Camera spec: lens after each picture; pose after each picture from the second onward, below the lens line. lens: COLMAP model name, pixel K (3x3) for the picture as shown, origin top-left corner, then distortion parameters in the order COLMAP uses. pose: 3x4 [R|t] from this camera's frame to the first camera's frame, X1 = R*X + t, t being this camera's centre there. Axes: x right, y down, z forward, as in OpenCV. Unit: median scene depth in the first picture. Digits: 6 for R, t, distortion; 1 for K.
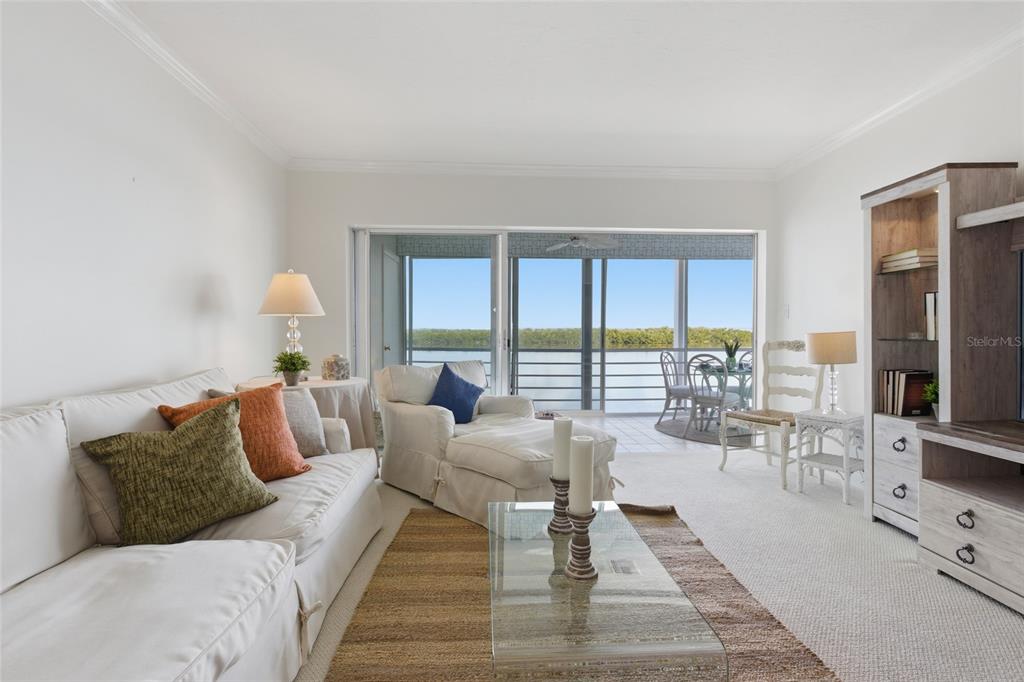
lens RADIAL K [[467.1, 0, 506.9], [0, 467.1, 340.8], [0, 0, 1]] dist [-0.005637, -0.000547]
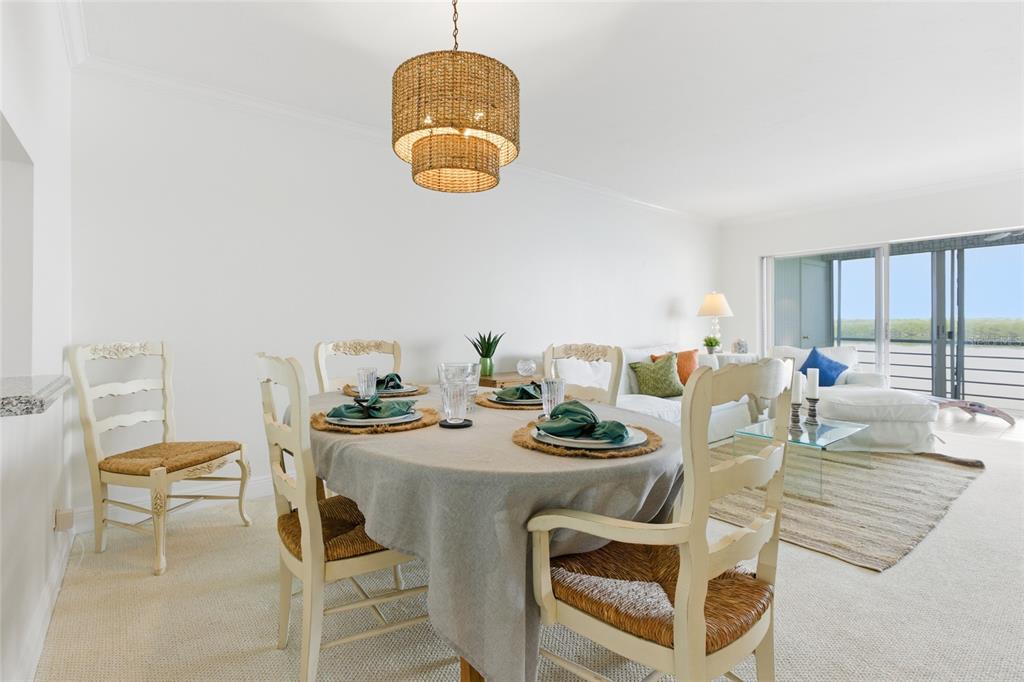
lens RADIAL K [[467.1, 0, 510.8], [0, 467.1, 334.0], [0, 0, 1]] dist [-0.005637, -0.000547]
pose [[0.575108, 0.013318, -0.817969, 1.254545], [-0.009198, 0.999910, 0.009814, 0.005869], [0.818026, 0.001879, 0.575178, -1.533208]]
